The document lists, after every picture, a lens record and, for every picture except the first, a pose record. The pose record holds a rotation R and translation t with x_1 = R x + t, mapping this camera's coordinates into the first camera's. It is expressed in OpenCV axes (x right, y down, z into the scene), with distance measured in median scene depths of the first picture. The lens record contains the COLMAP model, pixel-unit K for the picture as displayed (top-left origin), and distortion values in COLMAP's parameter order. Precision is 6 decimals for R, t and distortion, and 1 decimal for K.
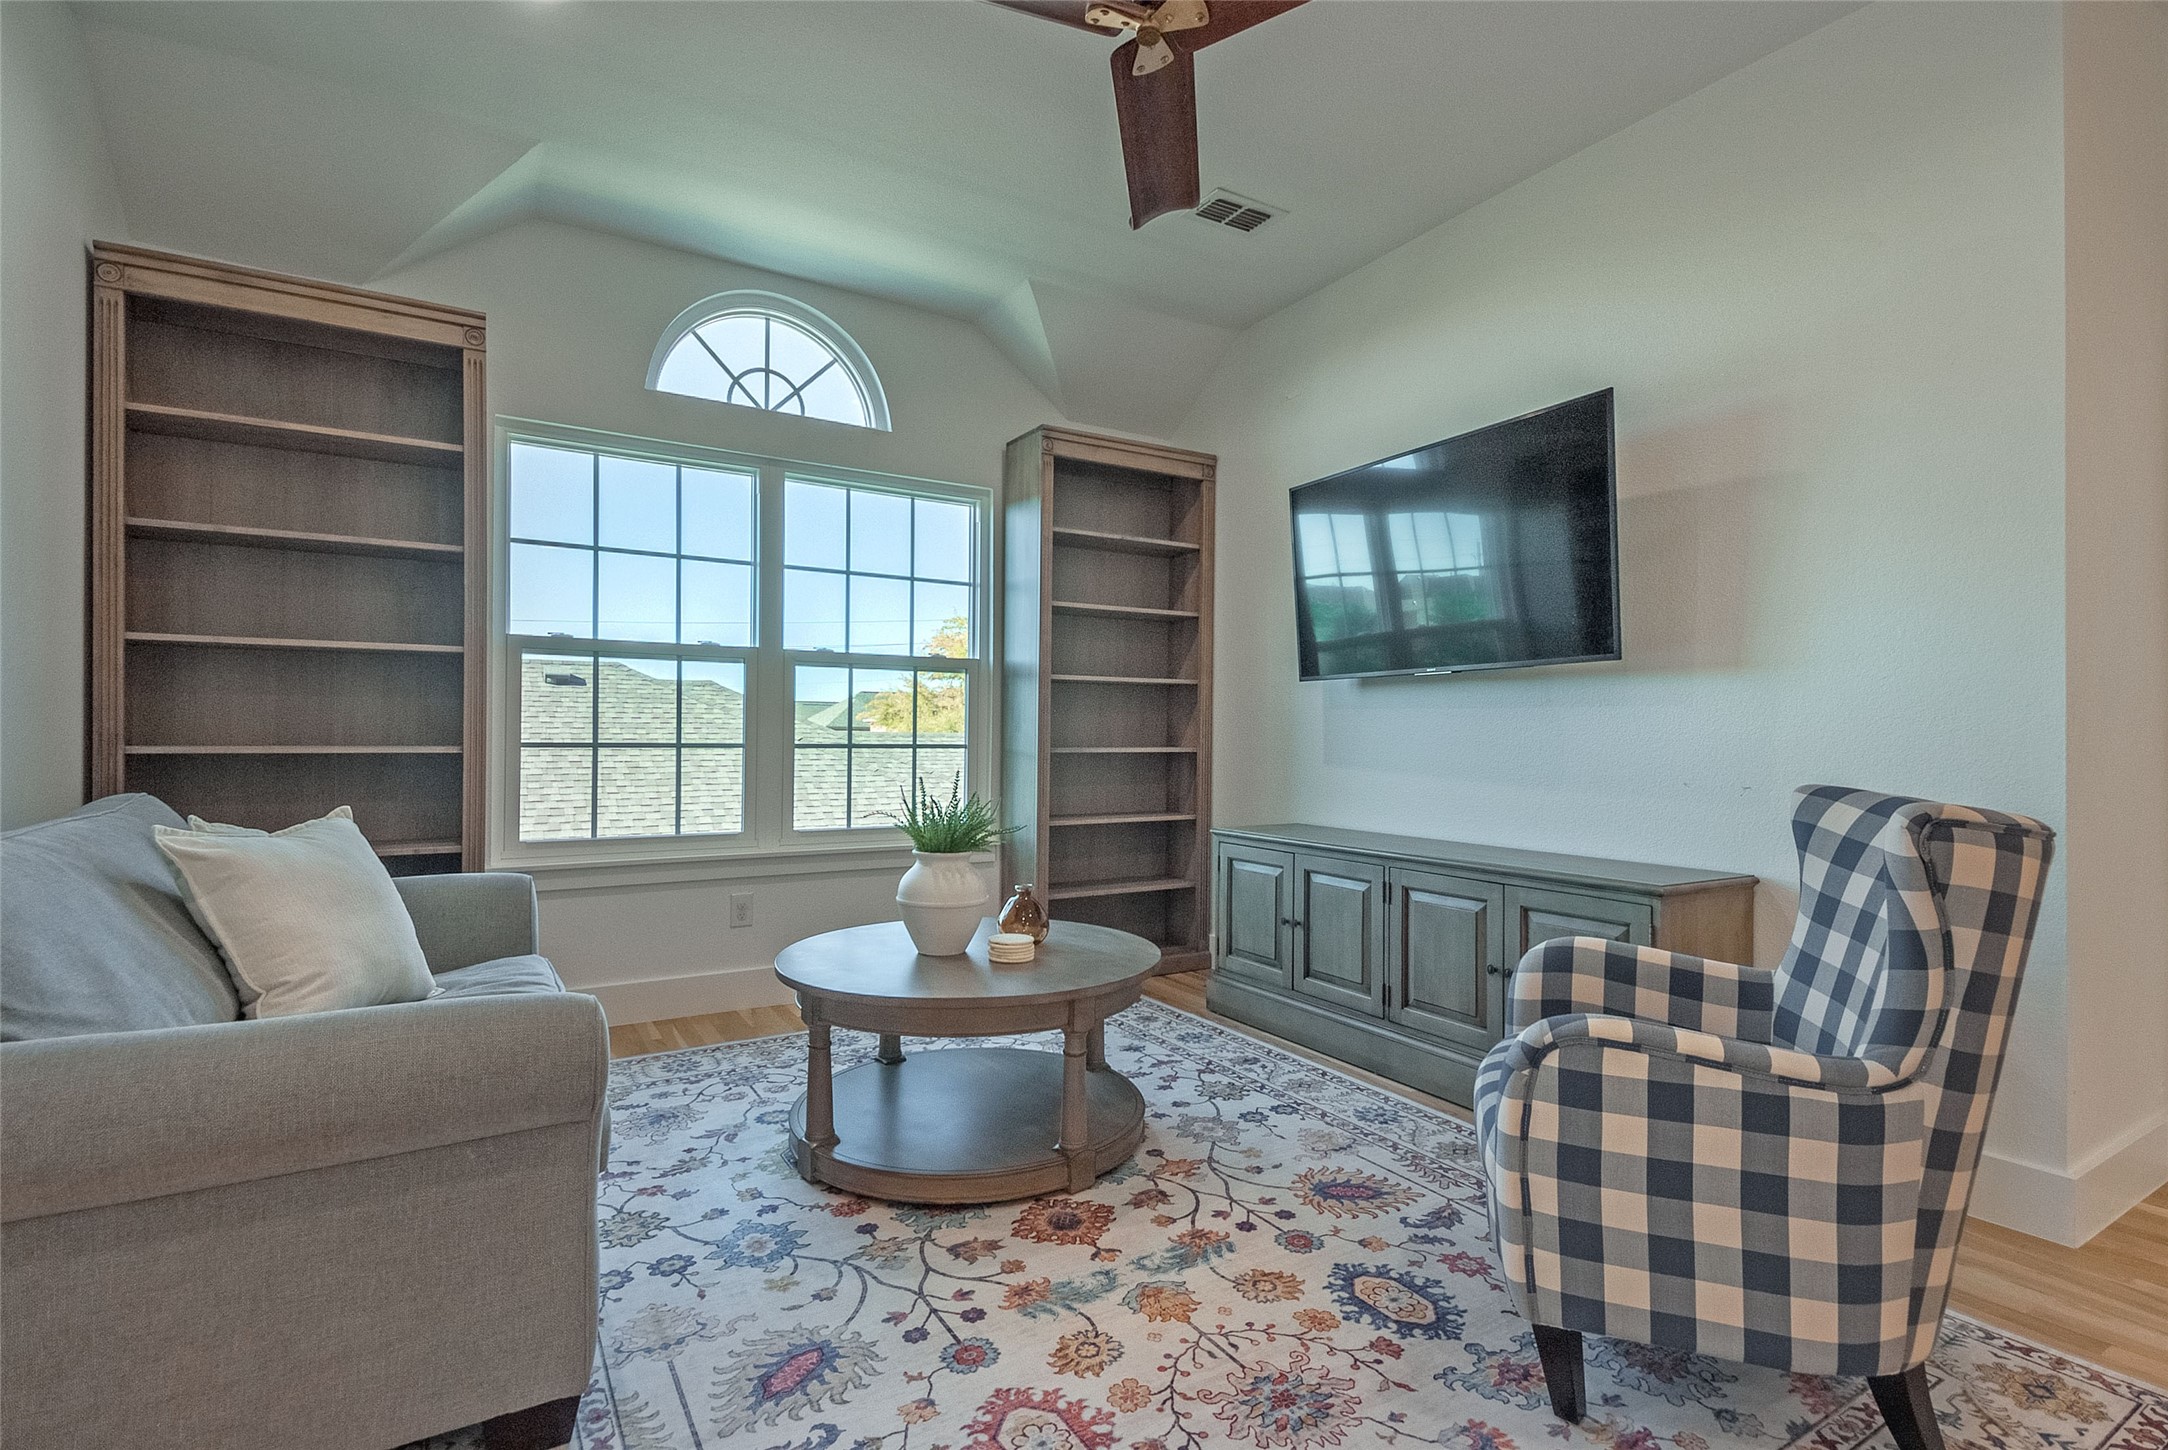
lens RADIAL K [[993.7, 0, 1084.0], [0, 993.7, 725.0], [0, 0, 1]] dist [0.040427, -0.034310]
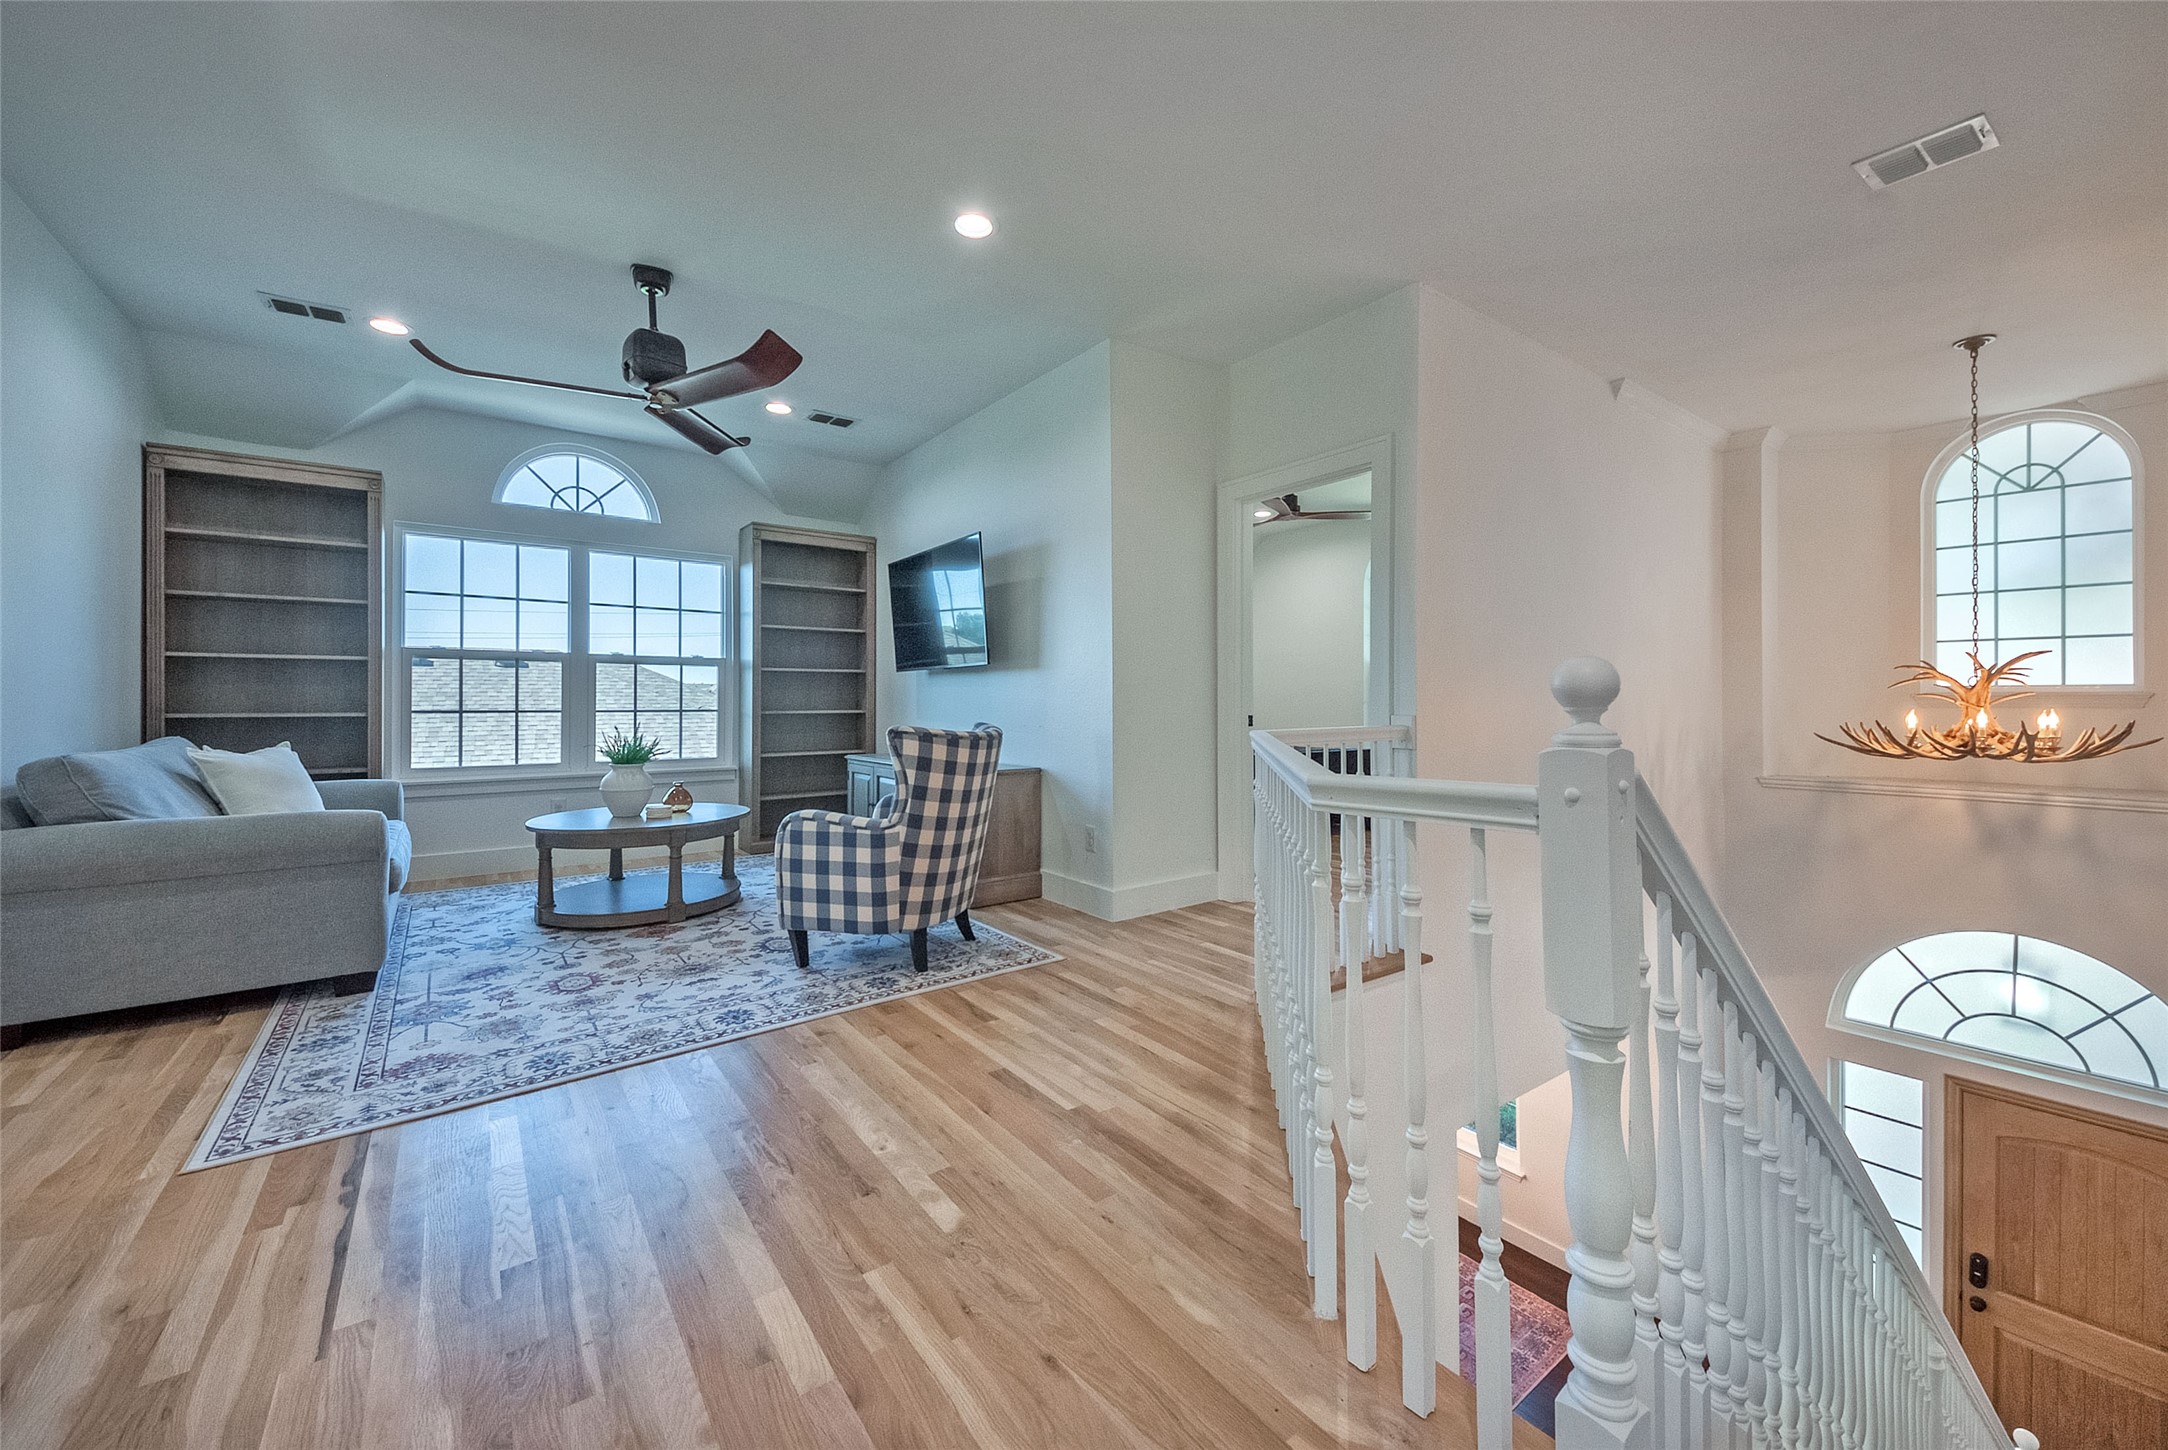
lens RADIAL K [[775.1, 0, 1086.8], [0, 775.1, 692.3], [0, 0, 1]] dist [0.000599, -0.011918]
pose [[0.990552, -0.005840, 0.137014, 0.438217], [0.006453, 0.999971, -0.004035, -0.000764], [-0.136987, 0.004881, 0.990561, -0.499972]]
